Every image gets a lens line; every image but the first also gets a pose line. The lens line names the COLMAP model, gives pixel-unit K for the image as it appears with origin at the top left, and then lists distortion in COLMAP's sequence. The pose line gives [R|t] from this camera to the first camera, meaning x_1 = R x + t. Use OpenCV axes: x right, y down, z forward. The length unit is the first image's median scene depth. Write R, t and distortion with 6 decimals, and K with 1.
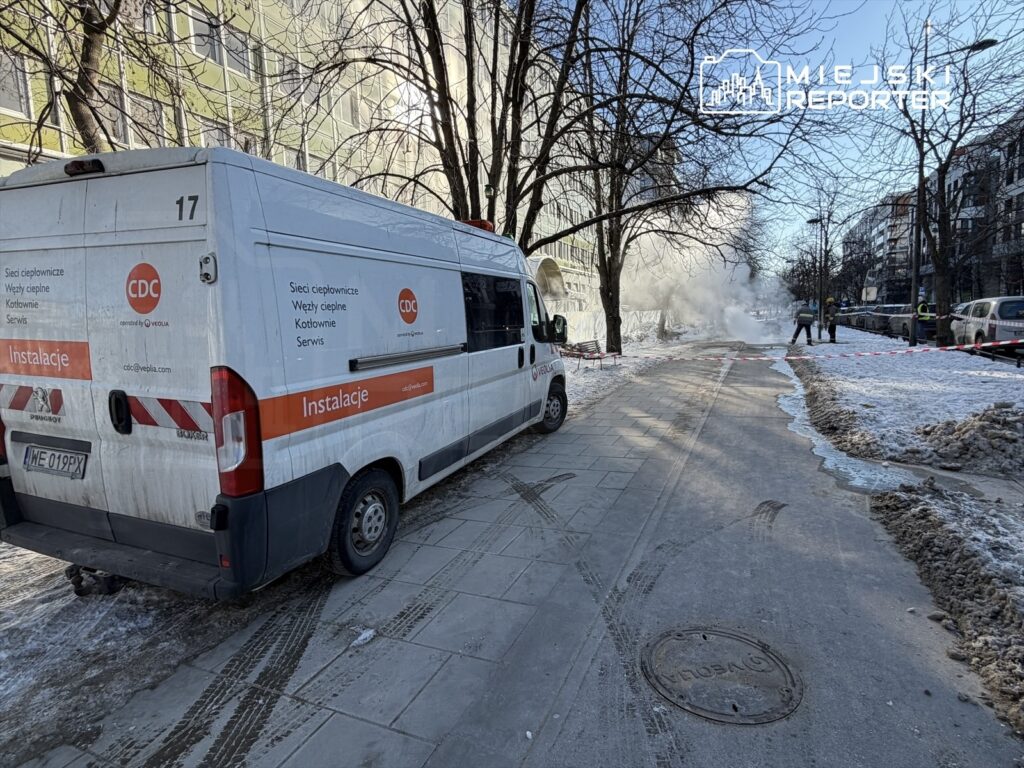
lens RADIAL K [[542.3, 0, 511.4], [0, 542.3, 381.8], [0, 0, 1]] dist [-0.000695, -0.000829]
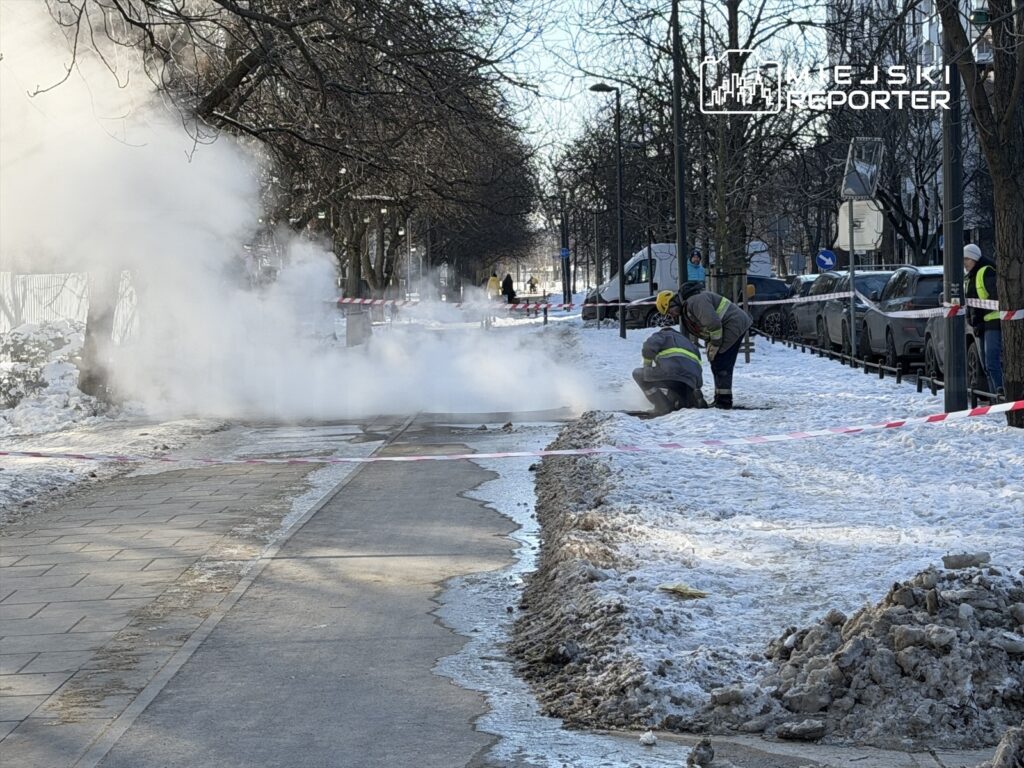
lens RADIAL K [[2530.7, 0, 512.3], [0, 2530.7, 384.0], [0, 0, 1]] dist [0.161724, 0.000000]
pose [[0.912596, 0.001376, 0.408860, -0.035049], [0.033269, 0.996428, -0.077612, 0.040095], [-0.407507, 0.084431, 0.909291, -0.349543]]
